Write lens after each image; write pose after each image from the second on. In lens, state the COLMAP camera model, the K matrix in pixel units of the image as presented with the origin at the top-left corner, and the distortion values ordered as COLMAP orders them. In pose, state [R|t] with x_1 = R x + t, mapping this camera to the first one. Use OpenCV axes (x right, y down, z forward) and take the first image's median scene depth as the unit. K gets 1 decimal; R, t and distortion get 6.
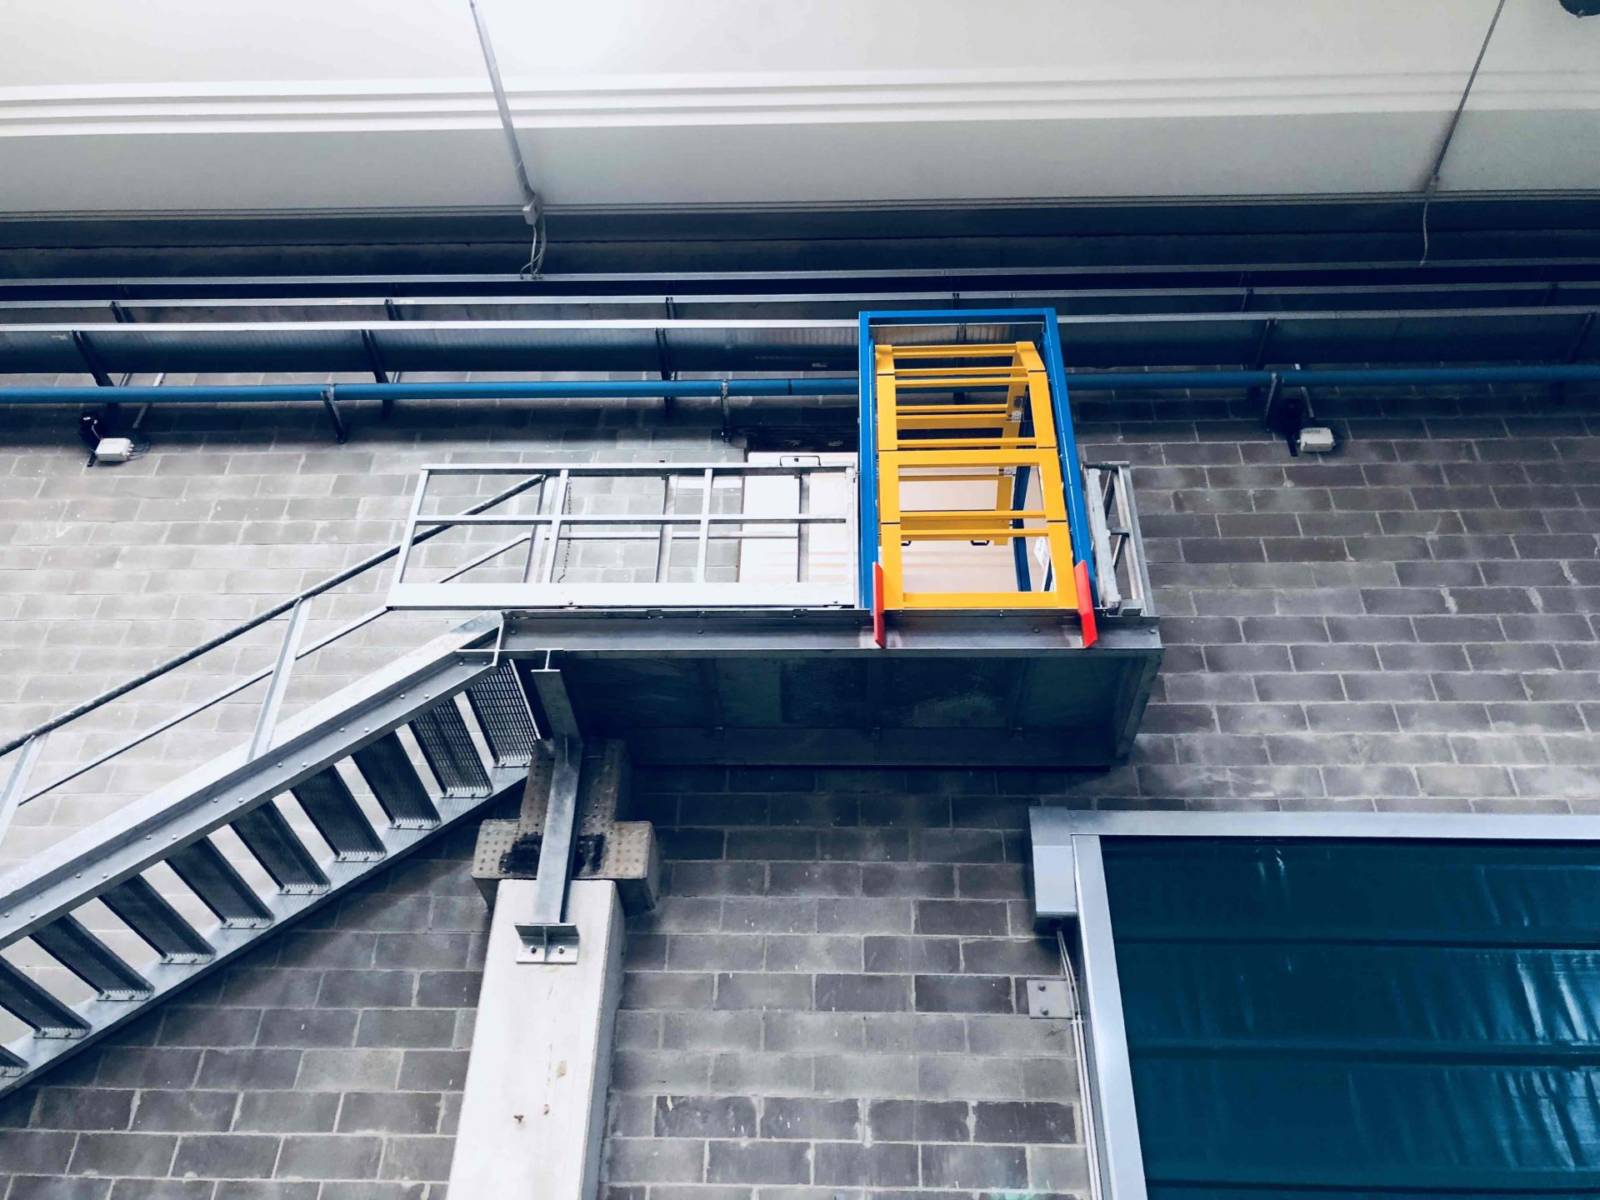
lens RADIAL K [[1313.6, 0, 800.0], [0, 1313.6, 600.0], [0, 0, 1]] dist [0.026759, 0.001221]
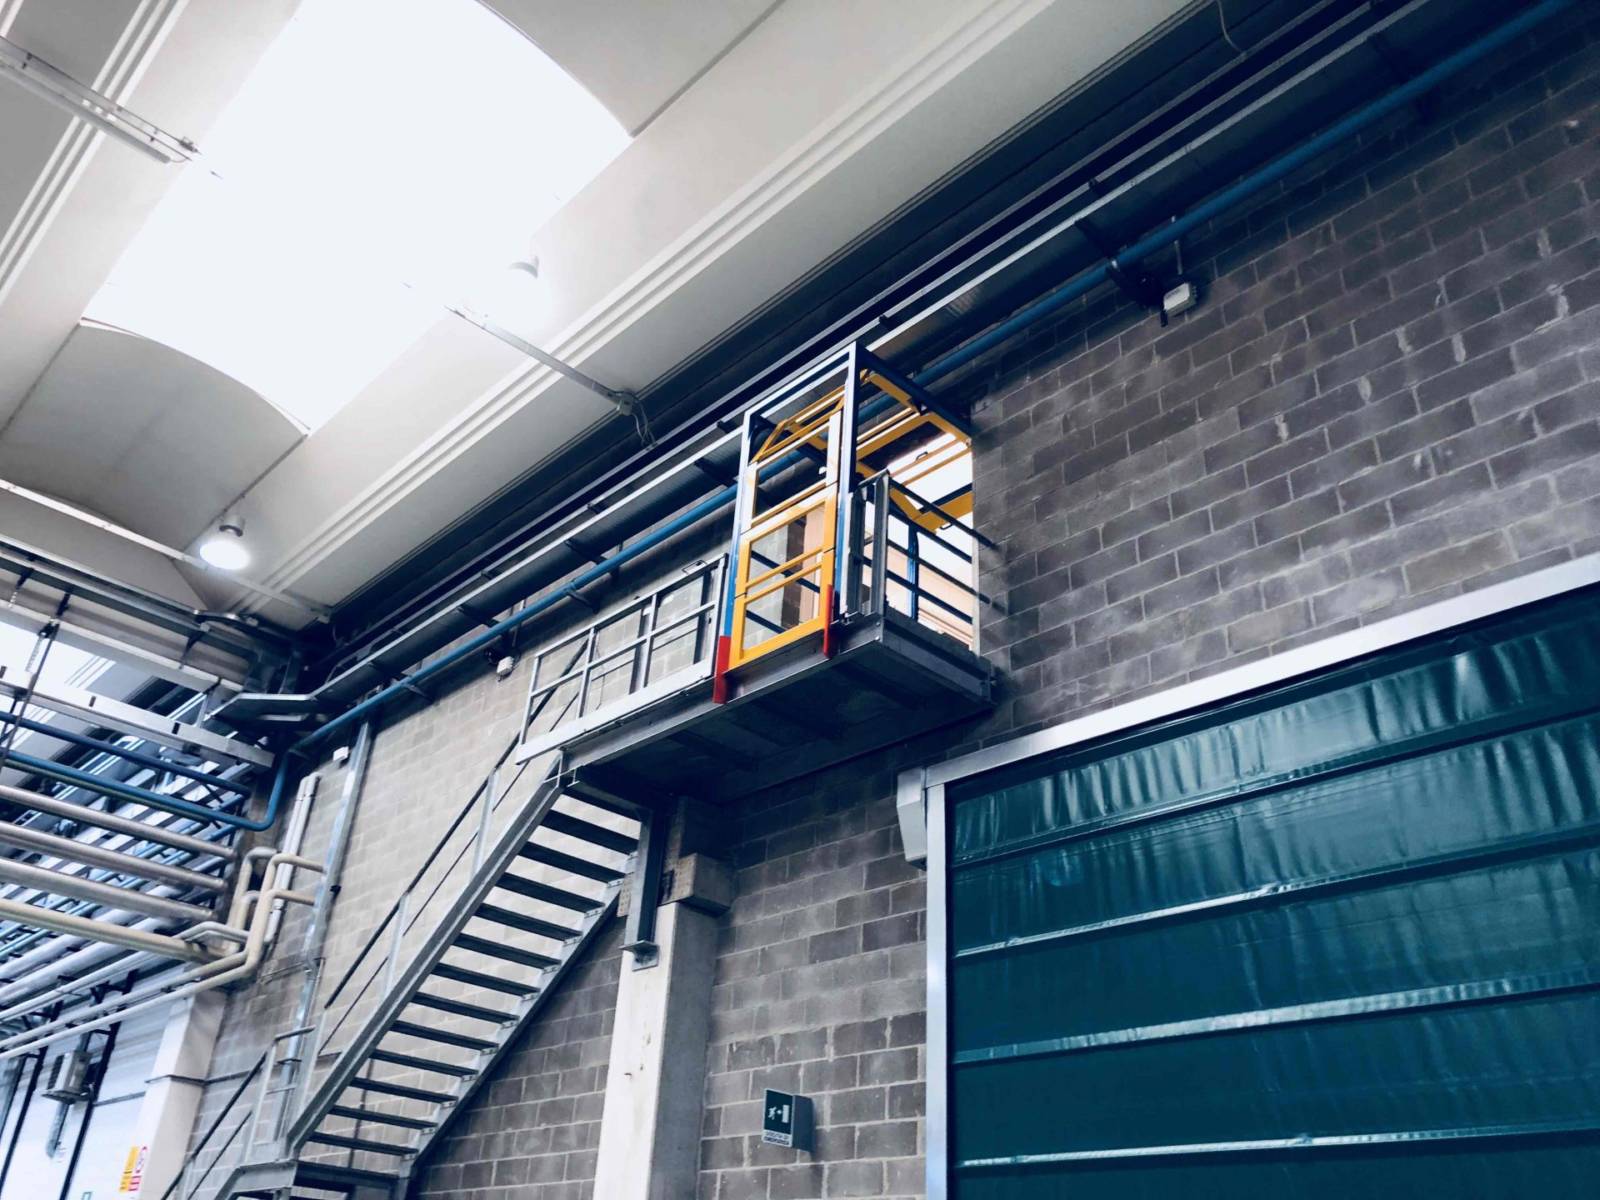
lens RADIAL K [[1302.7, 0, 796.0], [0, 1302.7, 594.5], [0, 0, 1]] dist [0.068723, -0.081712]
pose [[0.716546, -0.337568, -0.610417, 0.885004], [0.384748, 0.921210, -0.057798, 0.035510], [0.581833, -0.193442, 0.789968, 0.014479]]
